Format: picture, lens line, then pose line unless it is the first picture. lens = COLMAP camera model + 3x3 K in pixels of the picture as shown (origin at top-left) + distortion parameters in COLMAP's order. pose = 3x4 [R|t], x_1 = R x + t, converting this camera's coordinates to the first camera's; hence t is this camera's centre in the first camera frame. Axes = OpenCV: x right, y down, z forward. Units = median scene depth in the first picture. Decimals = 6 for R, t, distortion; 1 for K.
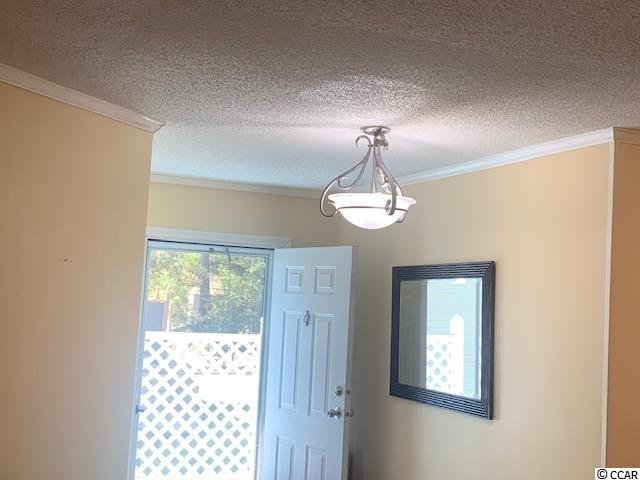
lens RADIAL K [[908.8, 0, 320.0], [0, 908.8, 240.0], [0, 0, 1]] dist [0.164008, -0.012332]
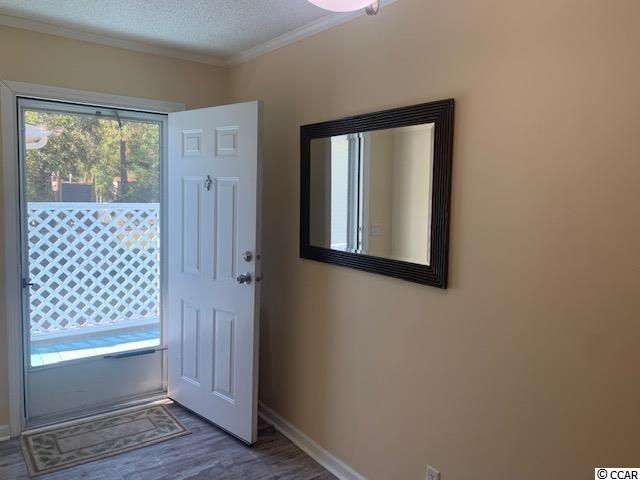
lens RADIAL K [[510.9, 0, 320.0], [0, 510.9, 240.0], [0, 0, 1]] dist [0.104084, -0.107123]
pose [[0.972798, -0.042838, 0.227660, -0.025930], [0.002320, 0.984506, 0.175335, 0.050827], [-0.231643, -0.170038, 0.957825, 0.441103]]
